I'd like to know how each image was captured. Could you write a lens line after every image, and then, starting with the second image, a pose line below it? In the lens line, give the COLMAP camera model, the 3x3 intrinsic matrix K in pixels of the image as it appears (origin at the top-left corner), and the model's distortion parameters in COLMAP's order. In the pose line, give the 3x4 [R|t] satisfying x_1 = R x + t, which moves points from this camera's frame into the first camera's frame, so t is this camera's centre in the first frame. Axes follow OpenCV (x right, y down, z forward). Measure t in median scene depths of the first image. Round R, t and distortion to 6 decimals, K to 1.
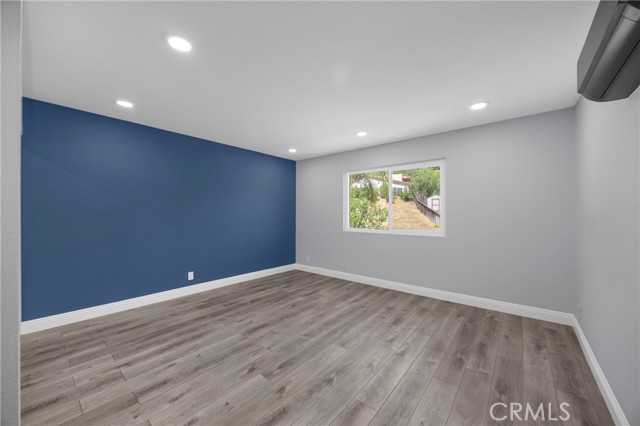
lens RADIAL K [[240.8, 0, 318.8], [0, 240.8, 212.2], [0, 0, 1]] dist [-0.001022, 0.000059]
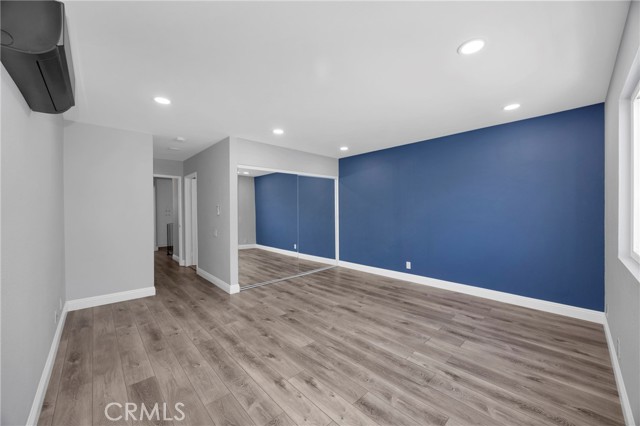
lens RADIAL K [[240.8, 0, 318.8], [0, 240.8, 212.2], [0, 0, 1]] dist [-0.001022, 0.000059]
pose [[-0.122084, 0.002191, -0.992517, 0.839348], [0.012698, 0.999919, 0.000645, 0.006661], [0.992439, -0.012524, -0.122102, 0.913176]]
